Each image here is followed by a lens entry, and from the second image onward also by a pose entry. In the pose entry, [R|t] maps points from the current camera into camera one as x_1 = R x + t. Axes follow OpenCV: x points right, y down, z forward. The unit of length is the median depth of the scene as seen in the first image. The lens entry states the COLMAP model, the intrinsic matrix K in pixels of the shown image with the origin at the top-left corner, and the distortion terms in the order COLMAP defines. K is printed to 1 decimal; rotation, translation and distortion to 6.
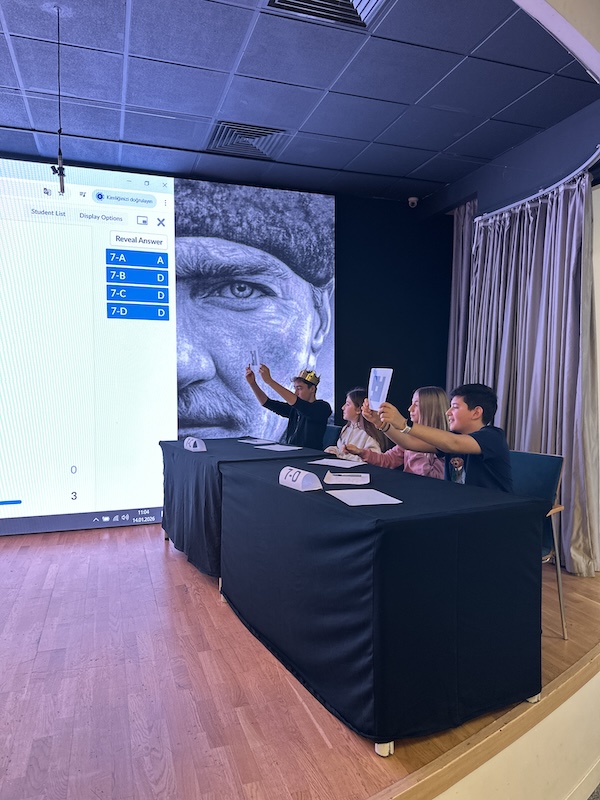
lens RADIAL K [[572.9, 0, 305.2], [0, 572.9, 411.8], [0, 0, 1]] dist [0.077933, -0.067092]
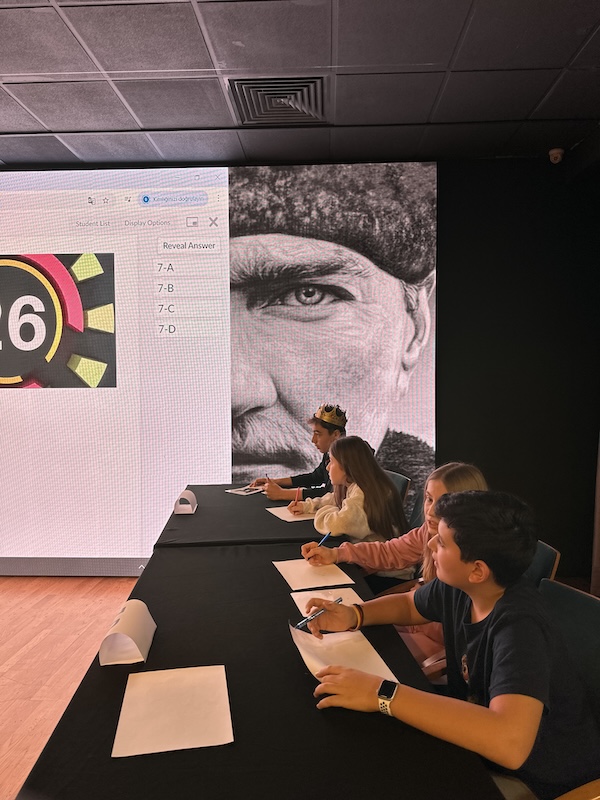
lens RADIAL K [[572.9, 0, 303.3], [0, 572.9, 405.5], [0, 0, 1]] dist [0.077933, -0.067092]
pose [[0.929747, 0.010364, -0.368053, 0.179667], [-0.013633, 0.999887, -0.006285, -0.052957], [0.367946, 0.010861, 0.929784, 0.255214]]
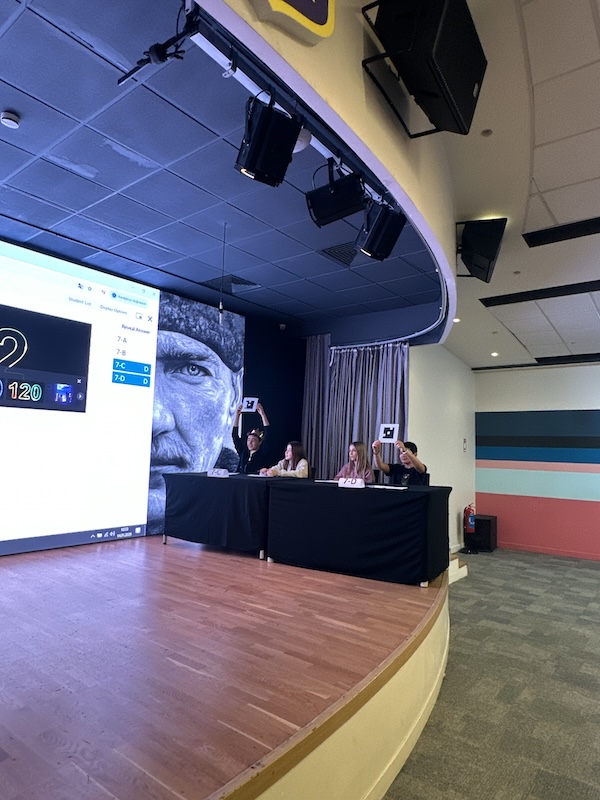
lens RADIAL K [[506.0, 0, 322.6], [0, 506.0, 407.4], [0, 0, 1]] dist [-0.025182, 0.006606]
pose [[0.819100, 0.068200, 0.569582, -0.567012], [-0.000710, 0.993027, -0.117881, 0.031696], [-0.573650, 0.096152, 0.813438, -0.214441]]
